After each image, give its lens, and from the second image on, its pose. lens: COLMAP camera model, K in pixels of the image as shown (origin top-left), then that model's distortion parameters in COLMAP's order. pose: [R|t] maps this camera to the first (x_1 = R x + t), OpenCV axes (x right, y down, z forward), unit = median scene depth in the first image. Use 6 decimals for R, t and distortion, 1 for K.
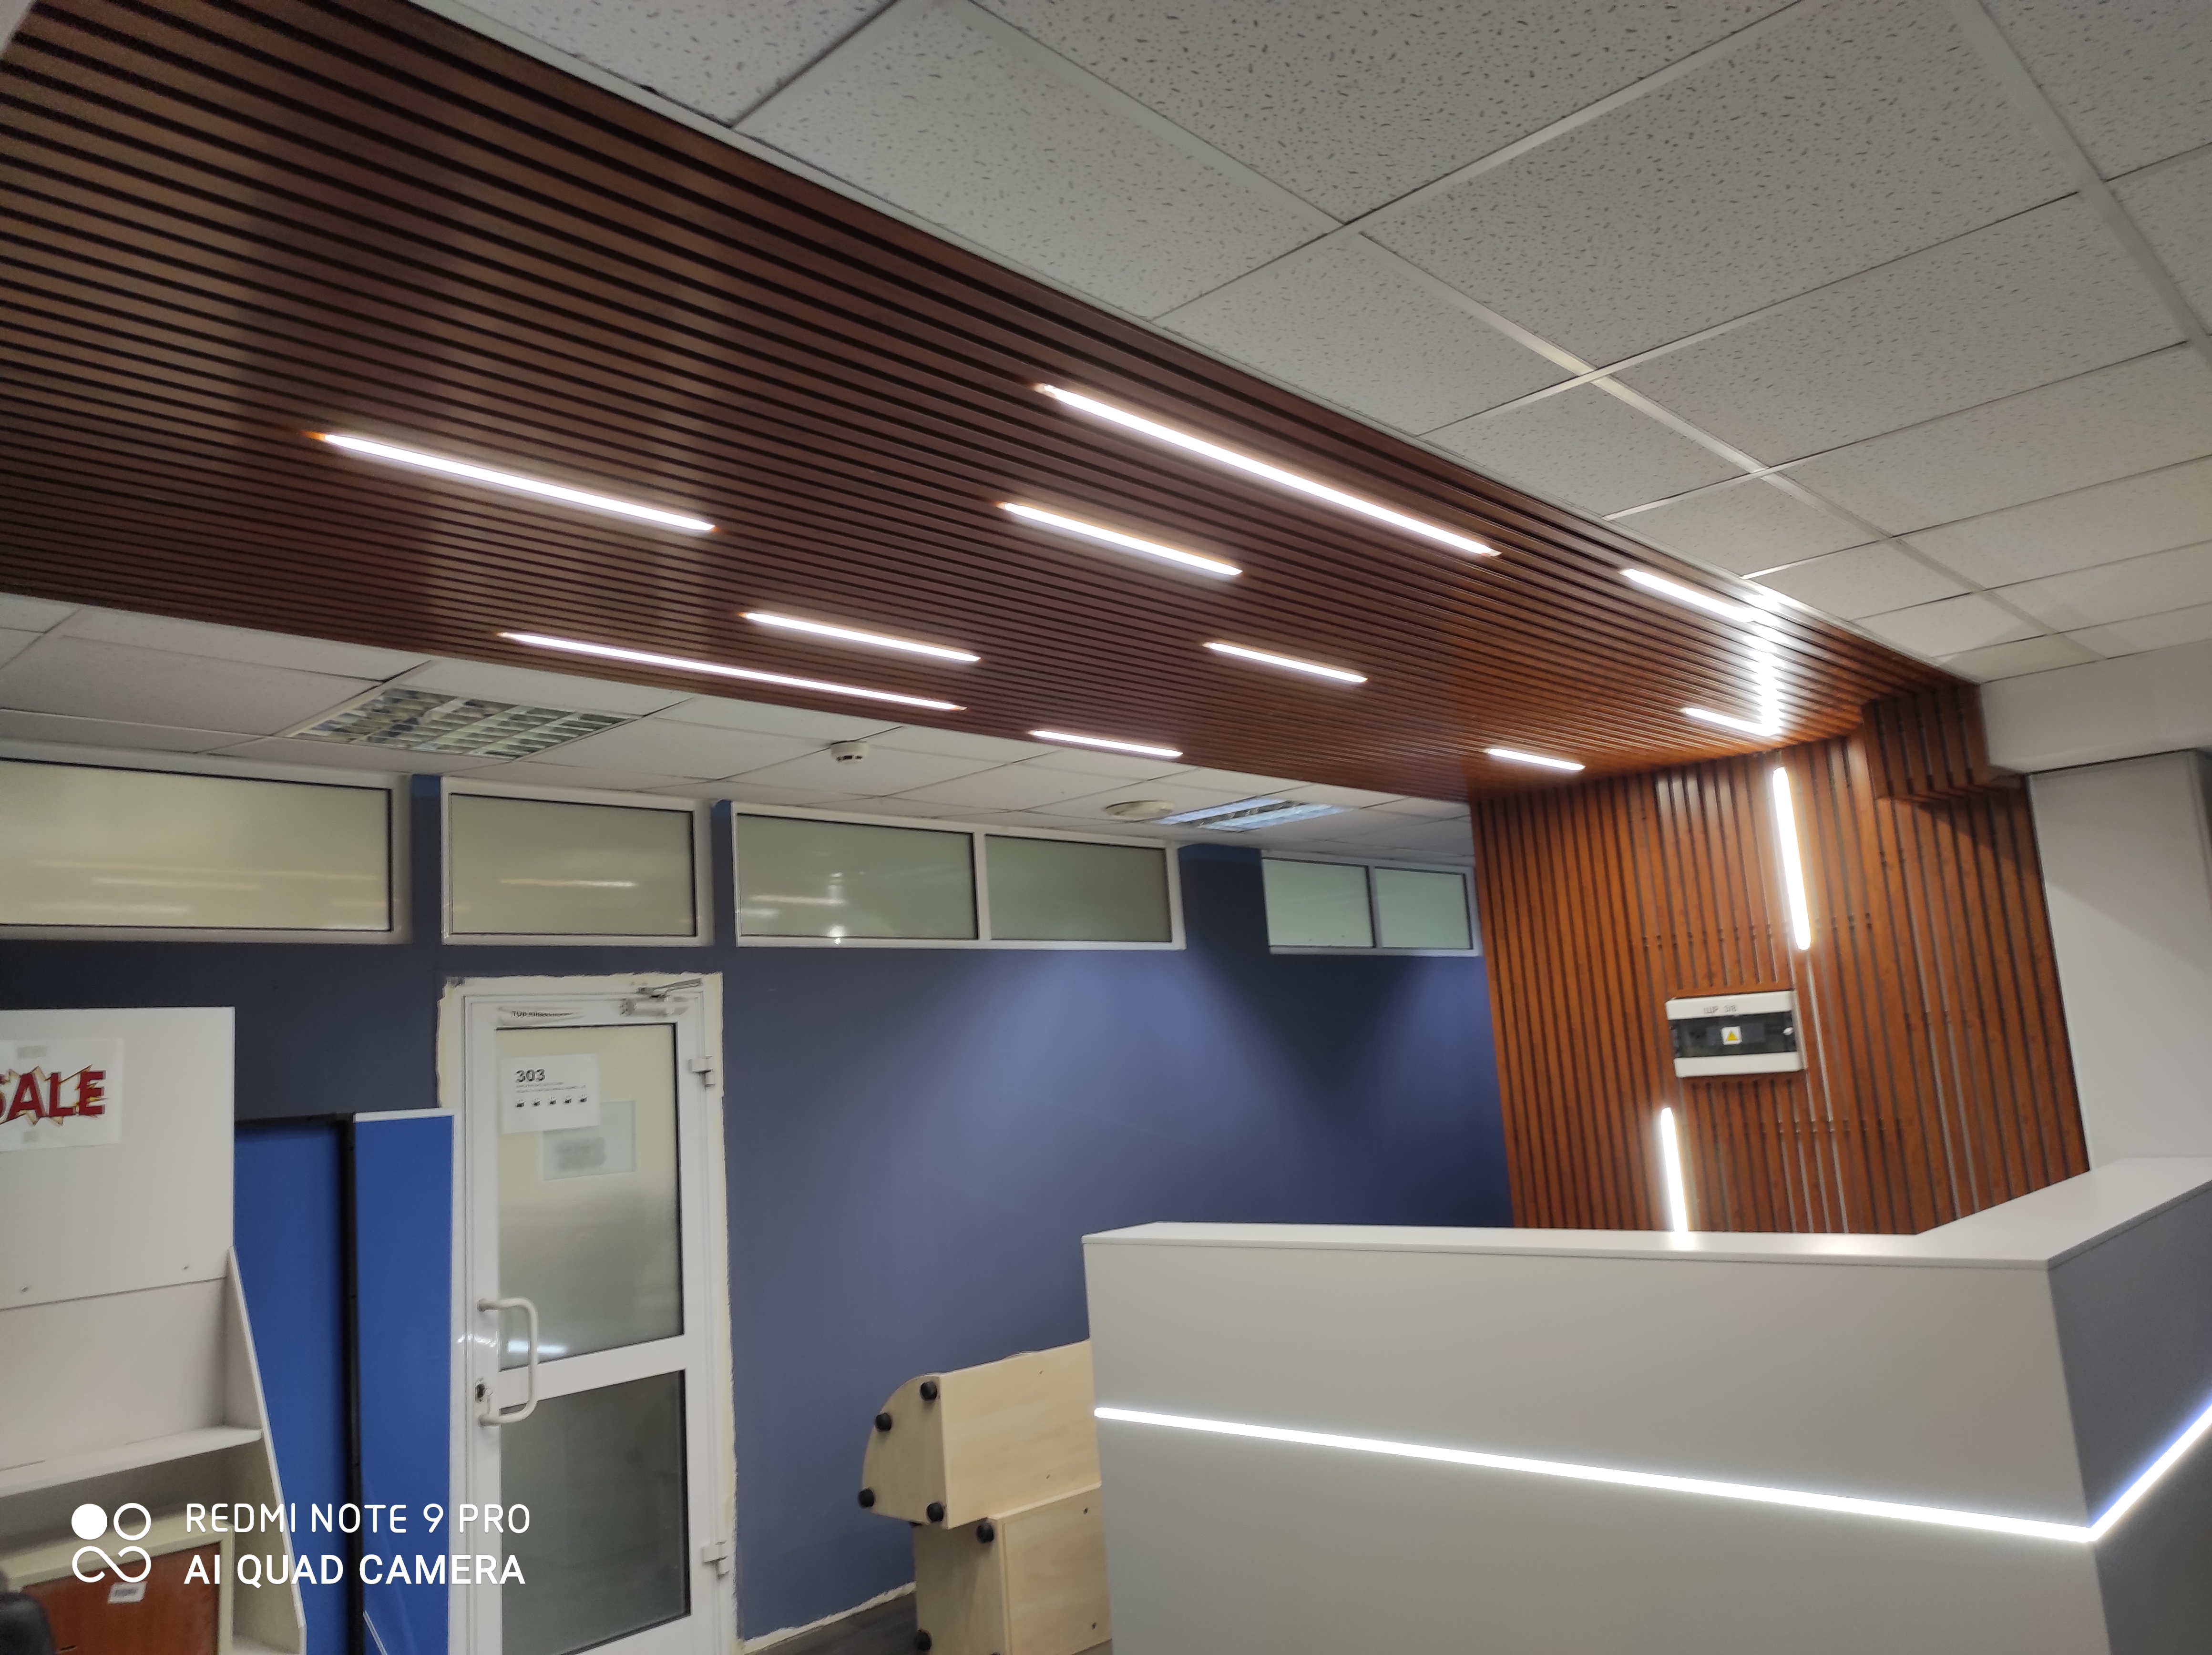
lens RADIAL K [[1630.0, 0, 1117.7], [0, 1630.0, 782.5], [0, 0, 1]] dist [0.074700, -0.065022]
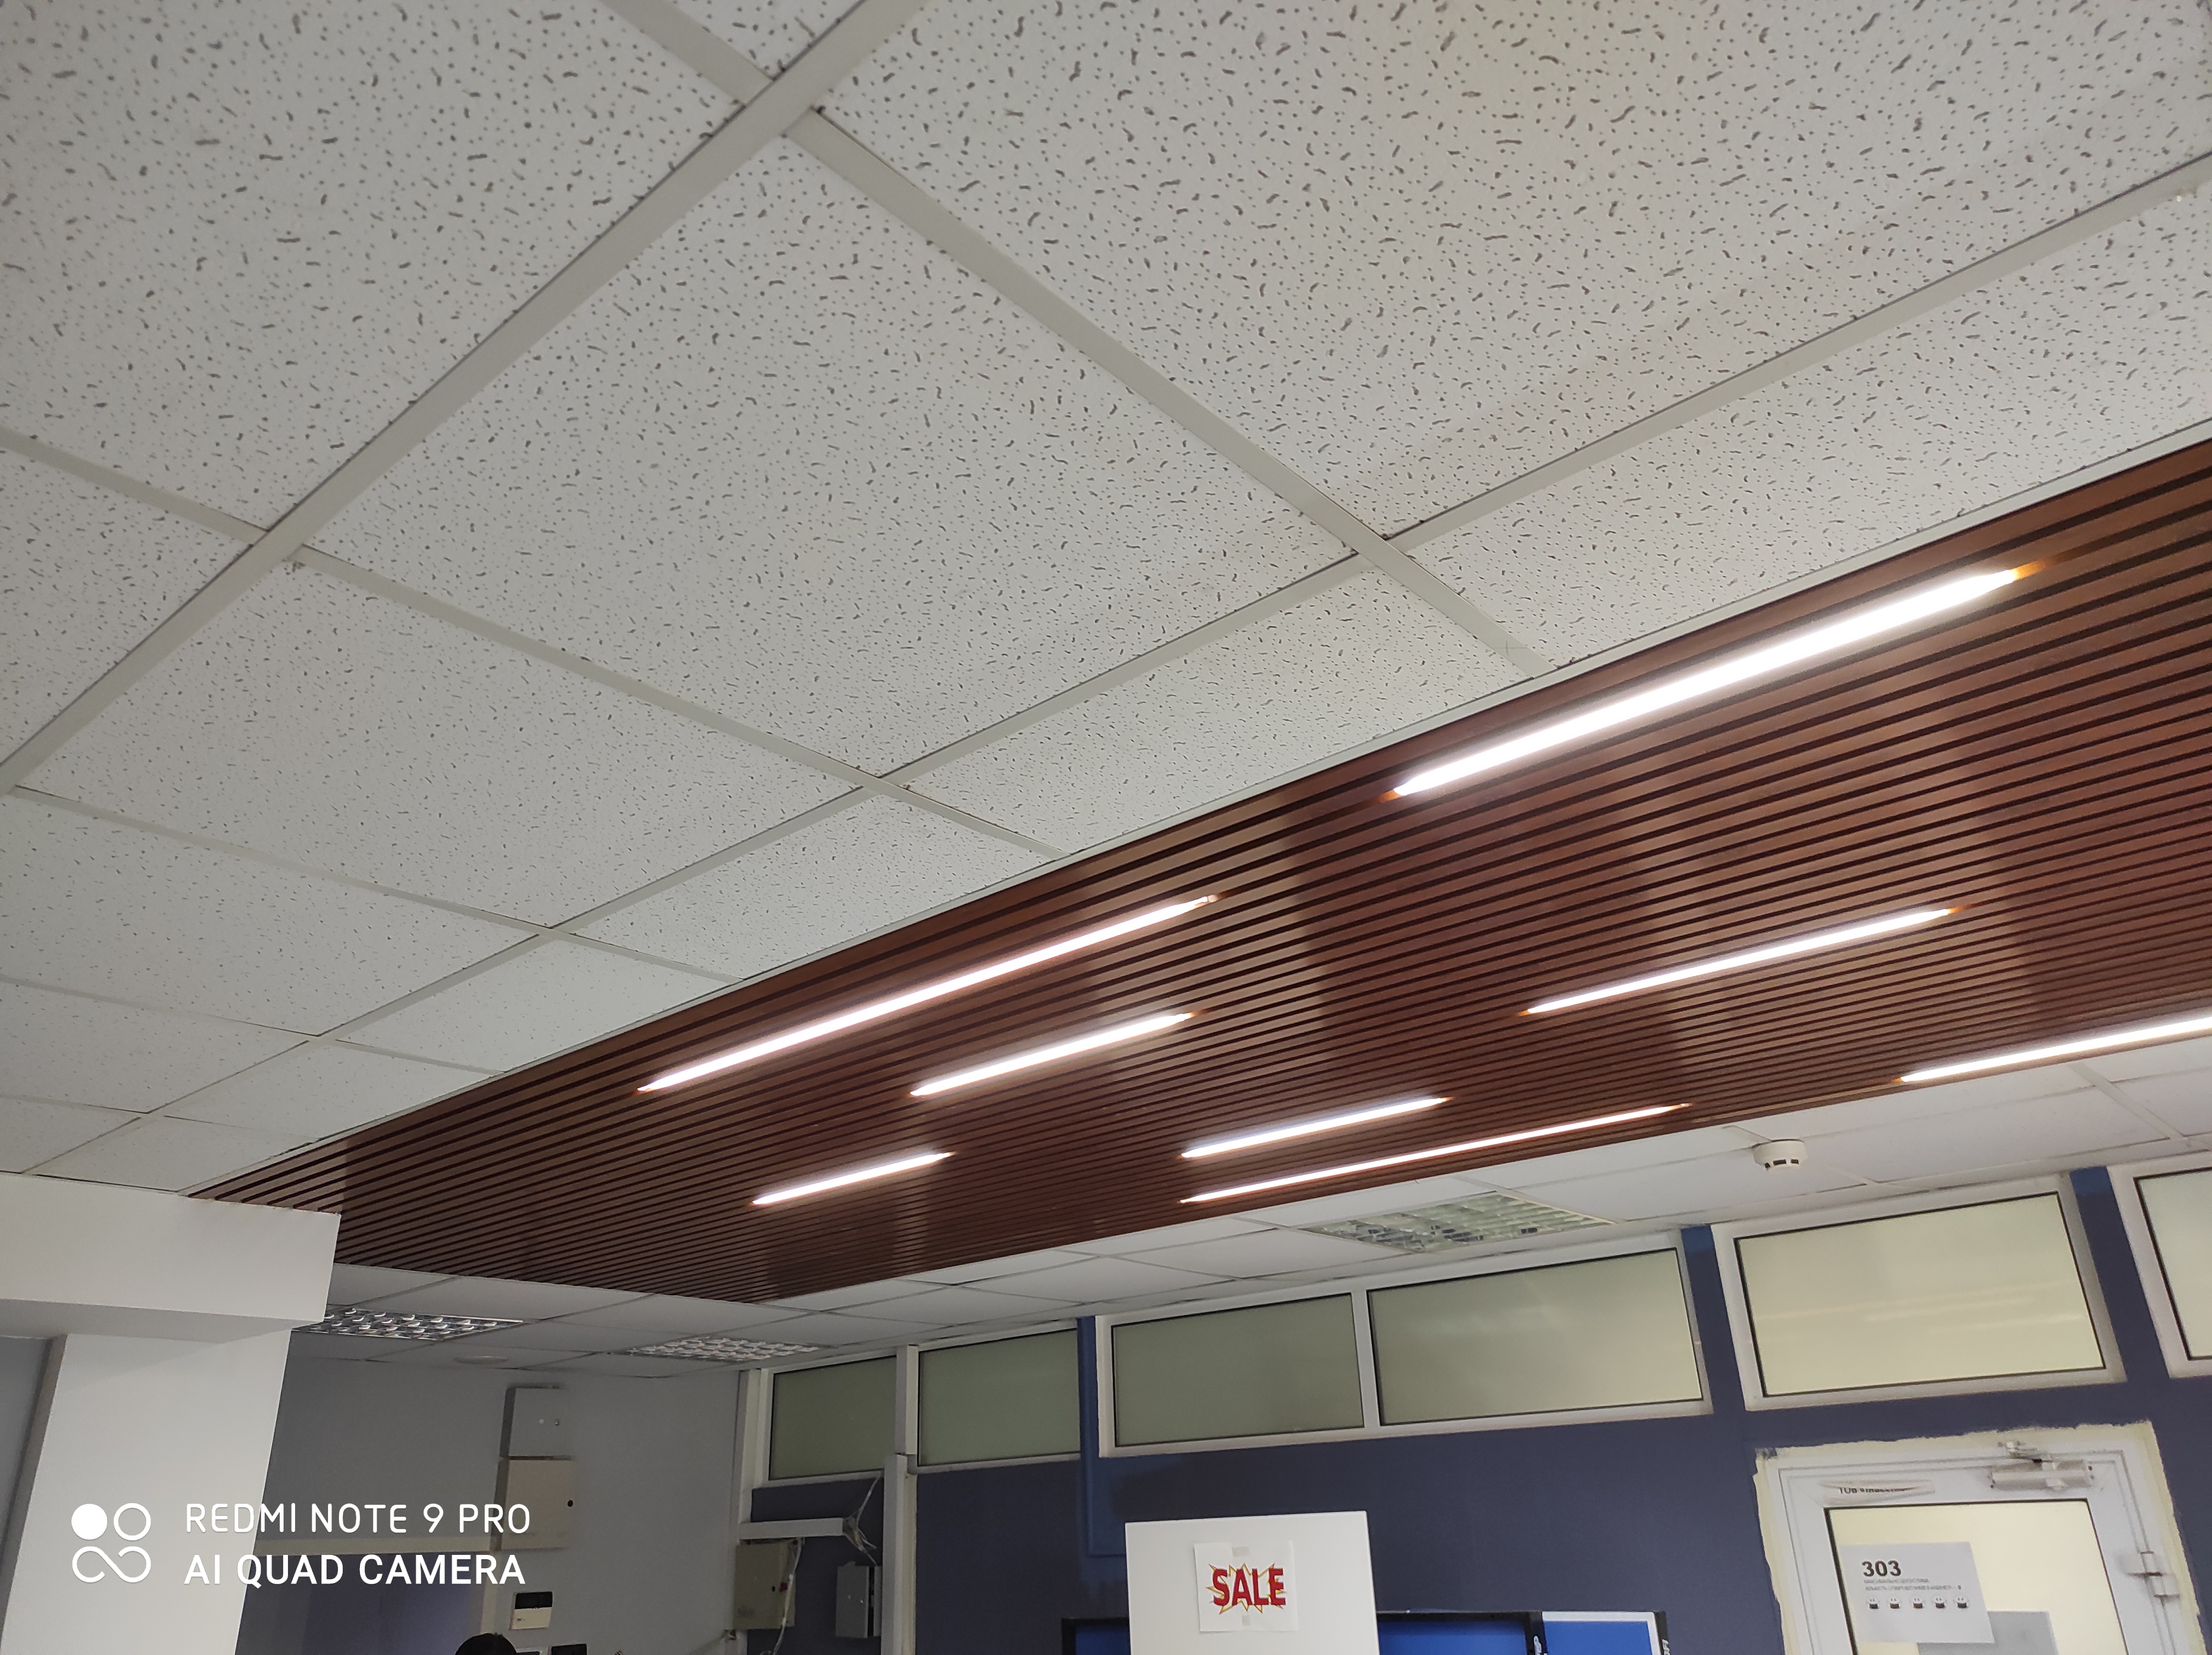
lens RADIAL K [[1630.0, 0, 1117.7], [0, 1630.0, 782.5], [0, 0, 1]] dist [0.074700, -0.065022]
pose [[0.011937, -0.360618, -0.932637, 0.552149], [0.208470, 0.913106, -0.350397, 0.024883], [0.977956, -0.190244, 0.086078, 0.585318]]
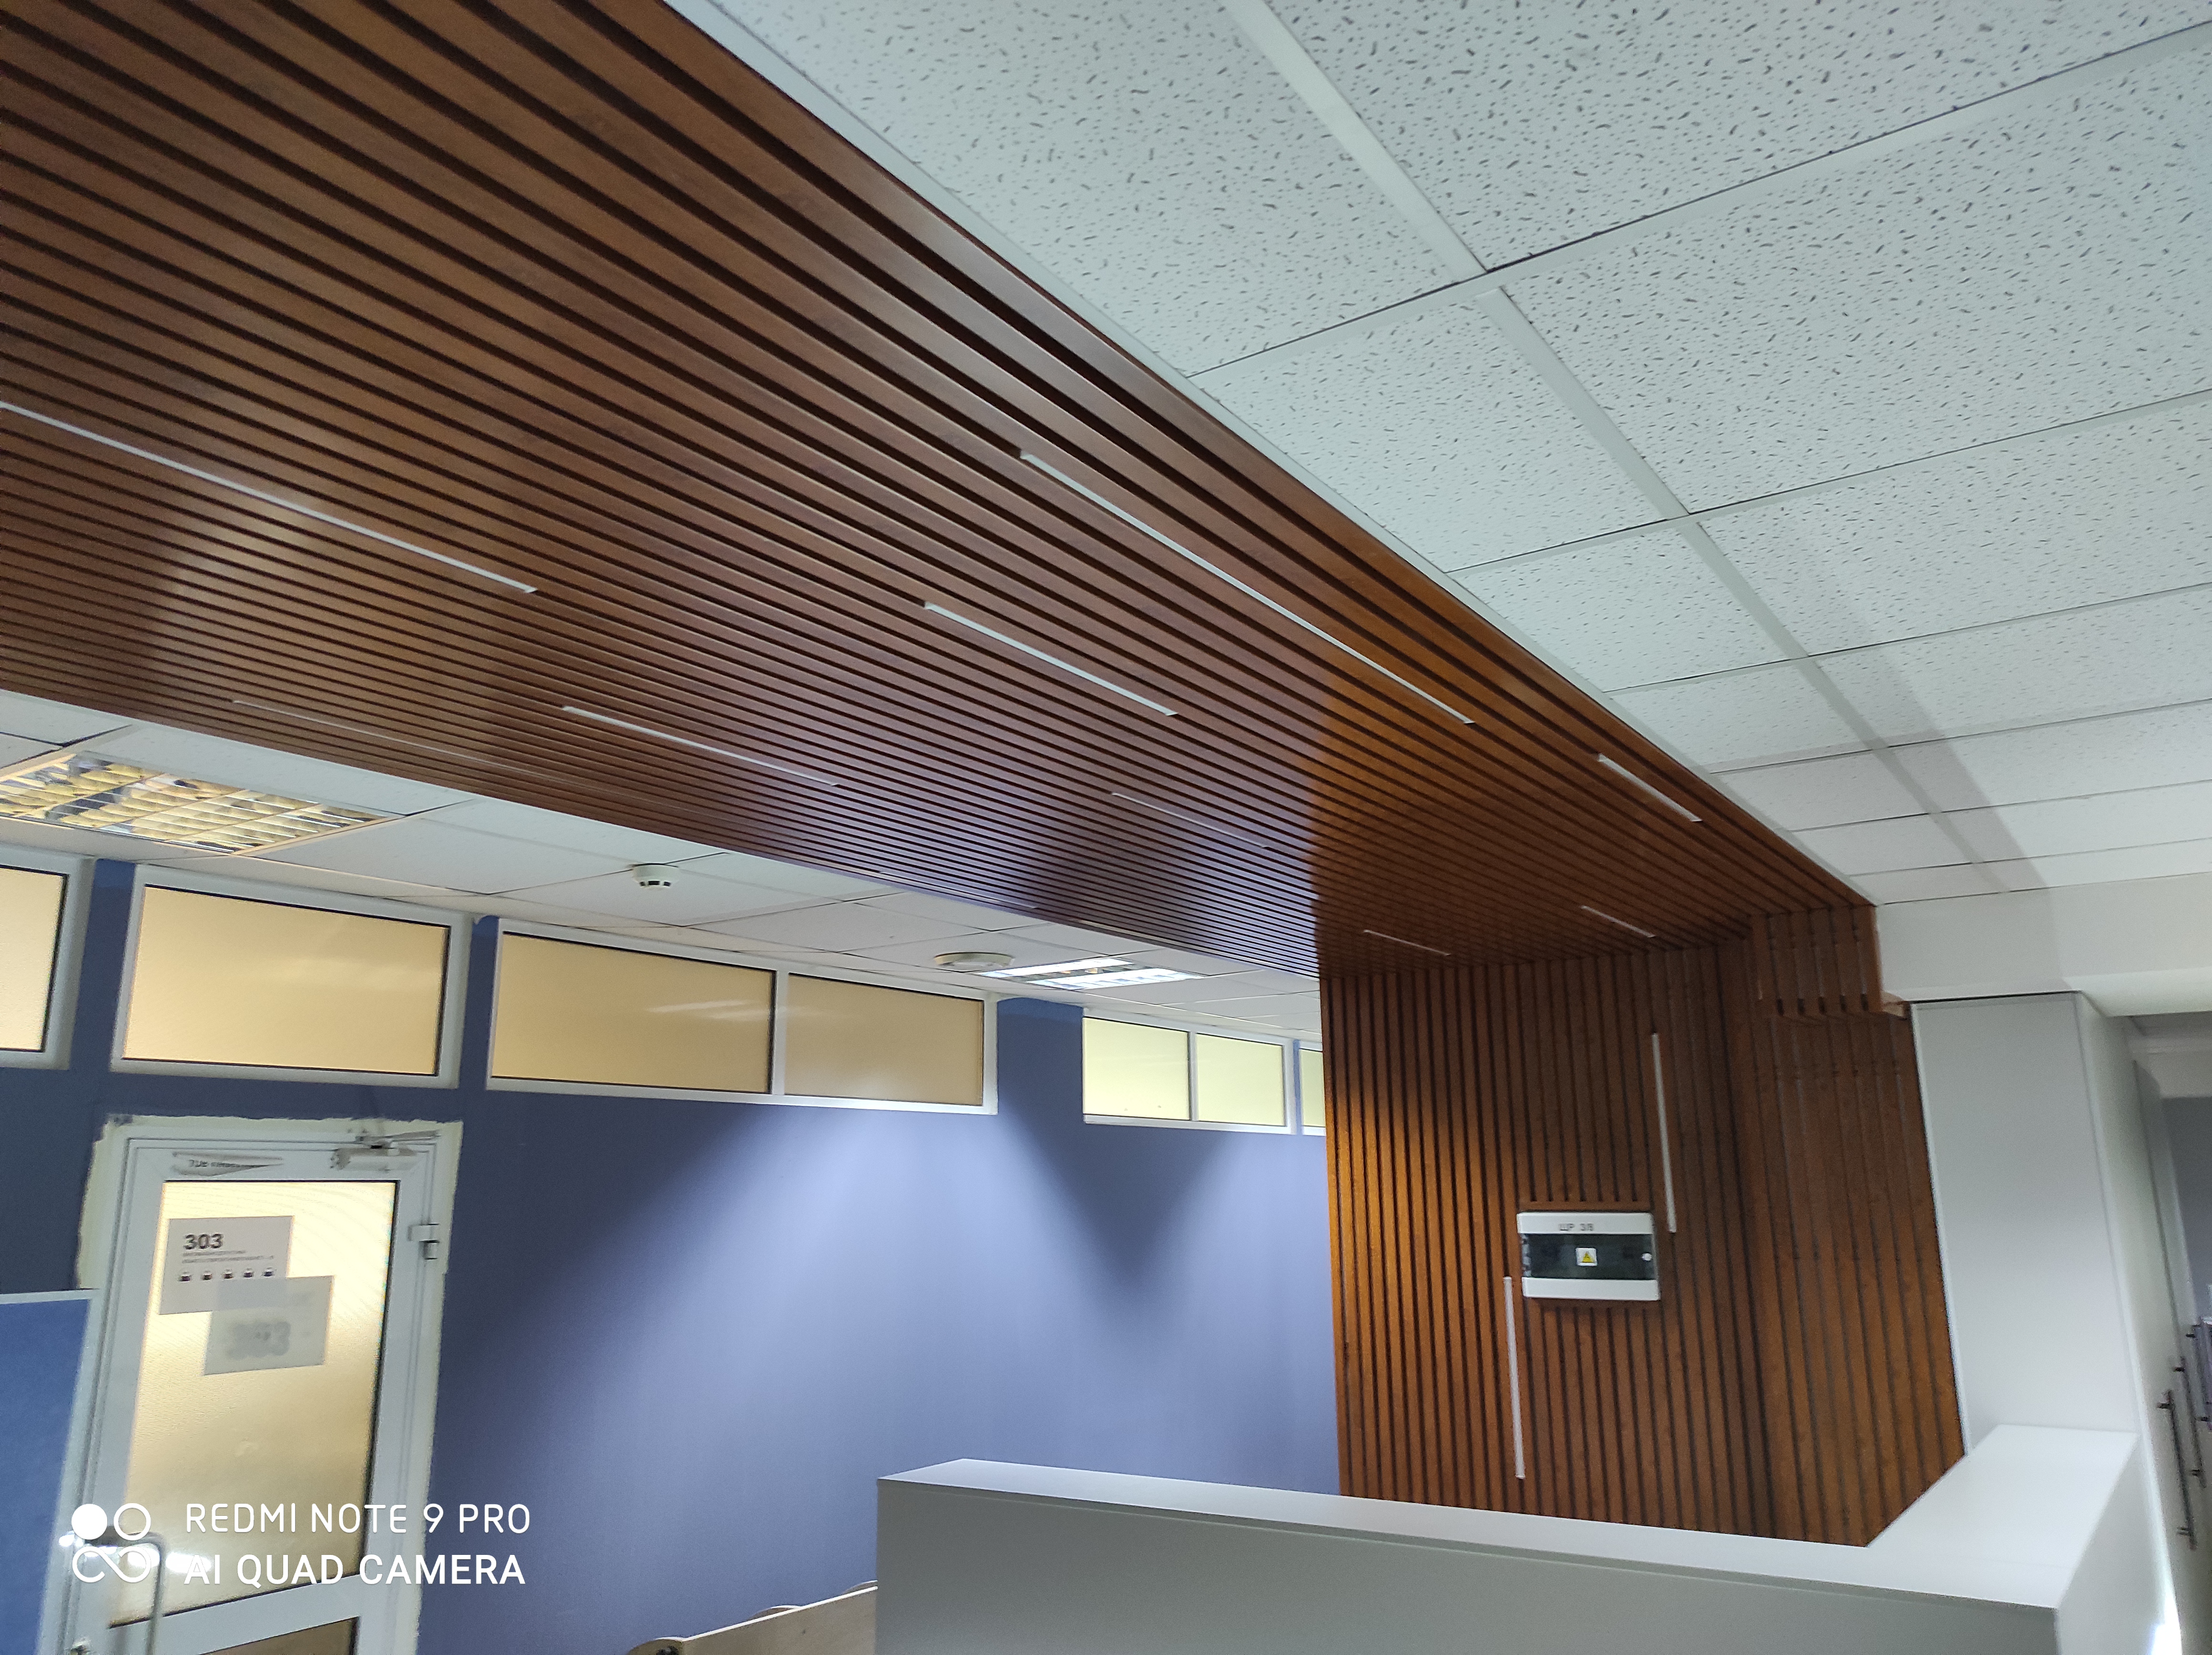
lens RADIAL K [[1630.0, 0, 1117.7], [0, 1630.0, 782.5], [0, 0, 1]] dist [0.074700, -0.065022]
pose [[0.987449, 0.092035, 0.128352, -0.036090], [-0.081310, 0.992933, -0.086444, -0.011425], [-0.135401, 0.074923, 0.987954, 0.108510]]
